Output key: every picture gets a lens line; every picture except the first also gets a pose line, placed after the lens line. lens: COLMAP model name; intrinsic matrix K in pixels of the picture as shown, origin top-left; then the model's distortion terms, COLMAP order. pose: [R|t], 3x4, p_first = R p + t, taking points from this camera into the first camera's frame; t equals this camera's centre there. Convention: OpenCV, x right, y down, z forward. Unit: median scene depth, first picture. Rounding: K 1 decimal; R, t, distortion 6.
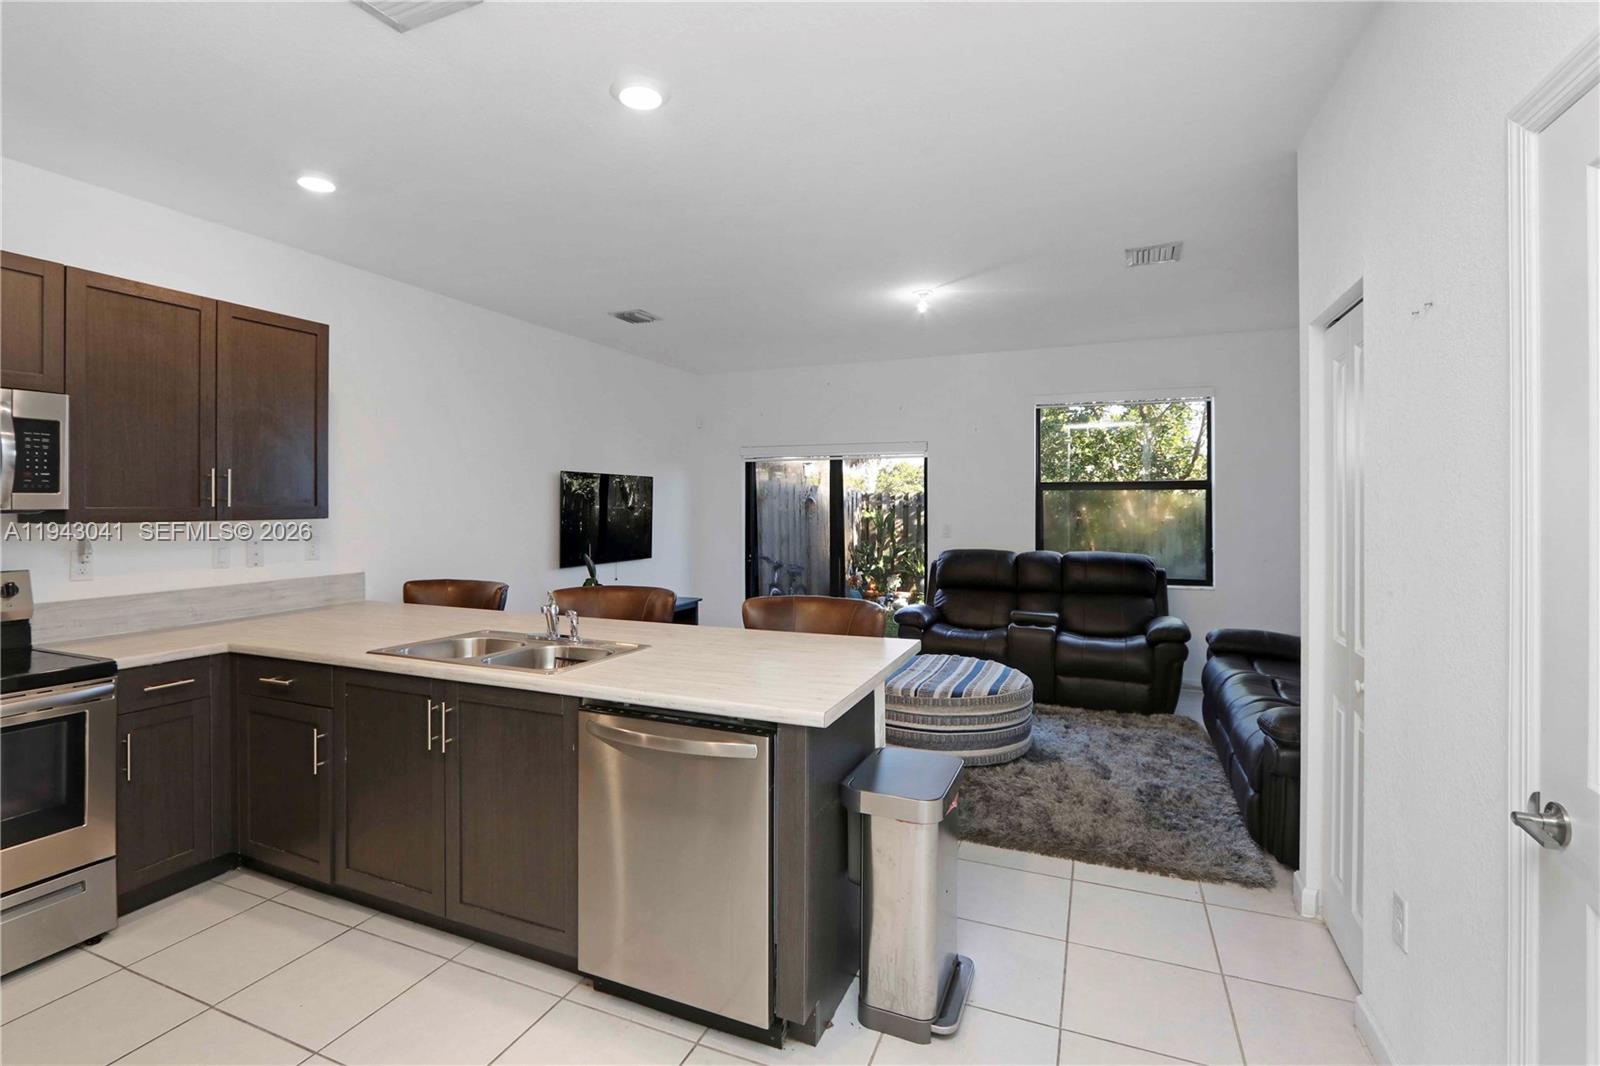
lens RADIAL K [[746.3, 0, 800.8], [0, 746.3, 499.5], [0, 0, 1]] dist [0.001230, 0.000489]
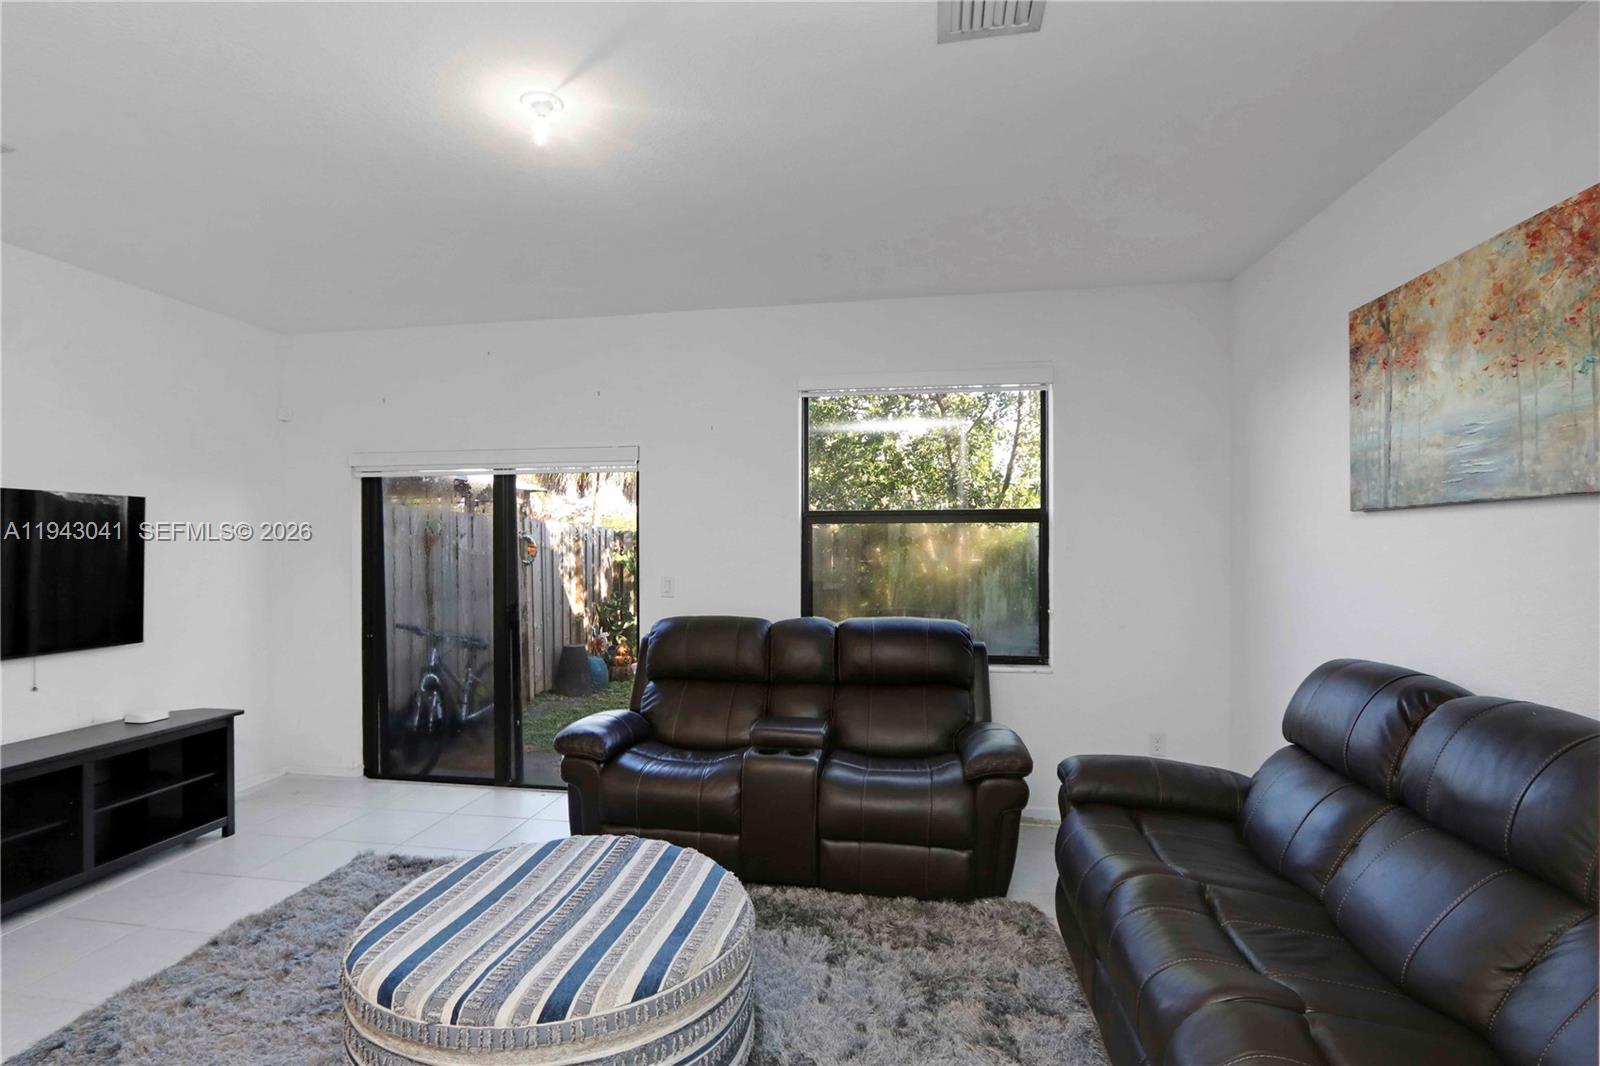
lens RADIAL K [[776.6, 0, 800.0], [0, 776.6, 533.0], [0, 0, 1]] dist [-0.001403, -0.000017]
pose [[0.968321, 0.002181, 0.249699, 0.151998], [-0.000239, 0.999969, -0.007810, 0.001593], [-0.249709, 0.007503, 0.968292, 0.360864]]
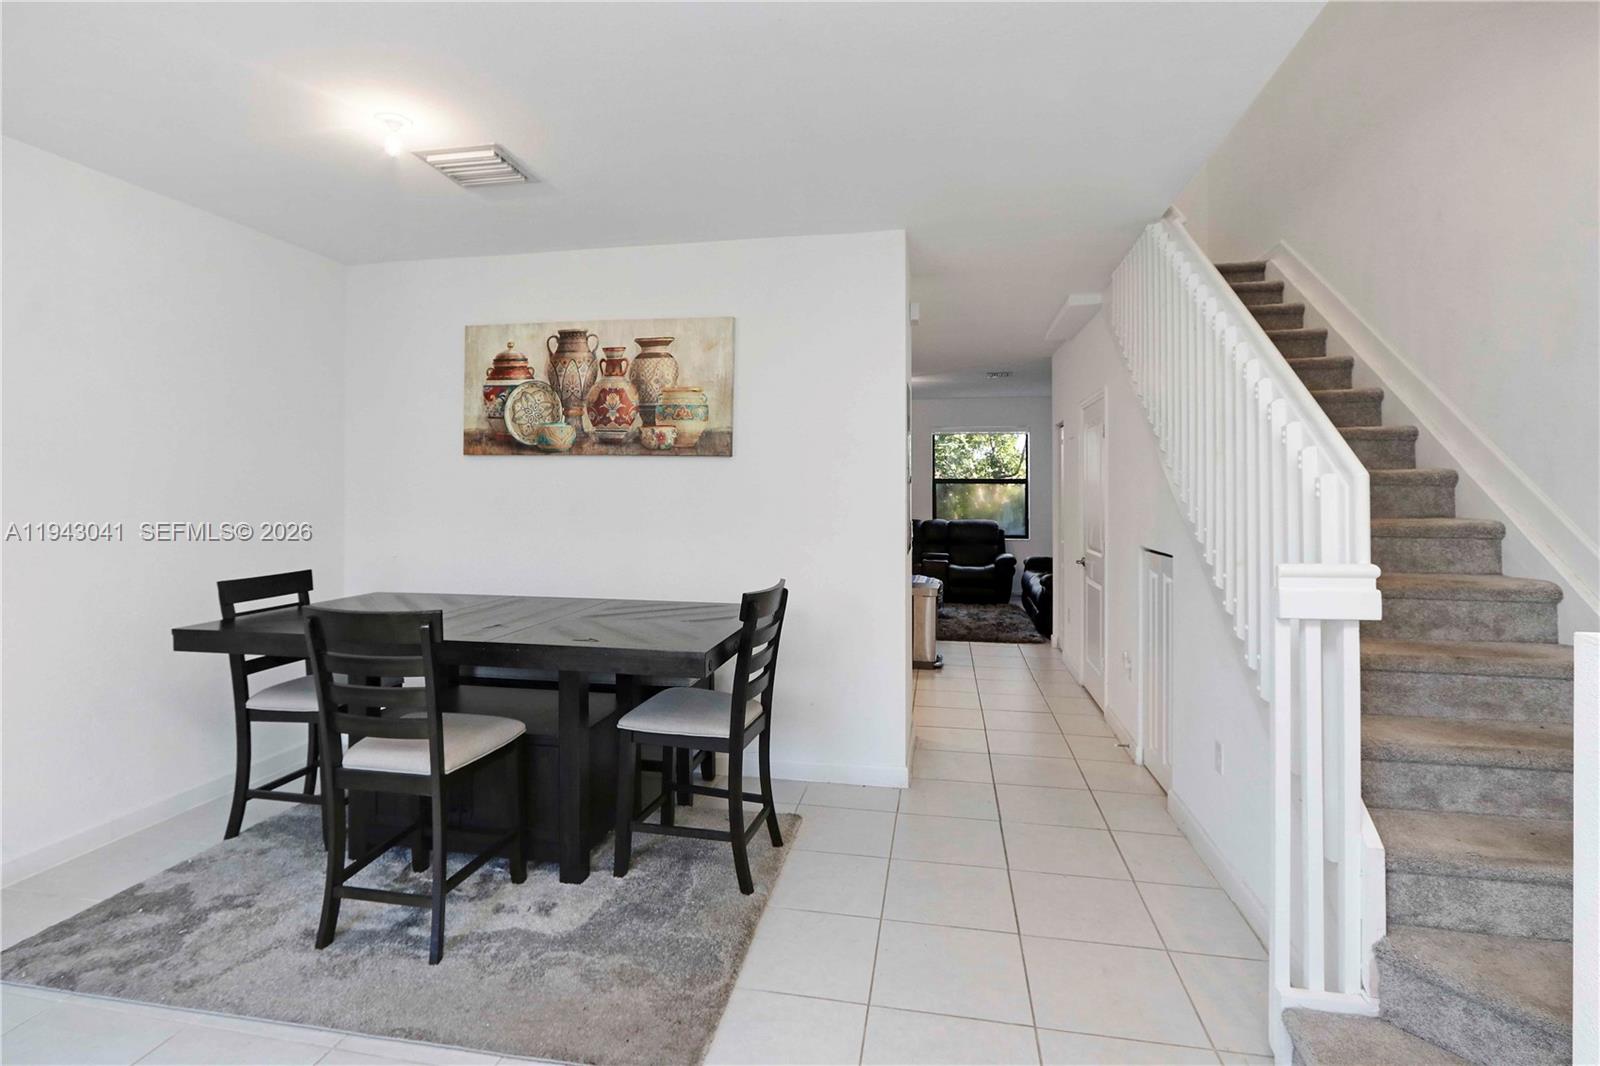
lens RADIAL K [[746.3, 0, 800.8], [0, 746.3, 499.5], [0, 0, 1]] dist [0.001230, 0.000489]
pose [[0.981767, -0.002525, 0.190072, -0.309416], [-0.000775, 0.999850, 0.017286, -0.006822], [-0.190088, -0.017118, 0.981618, -0.622144]]
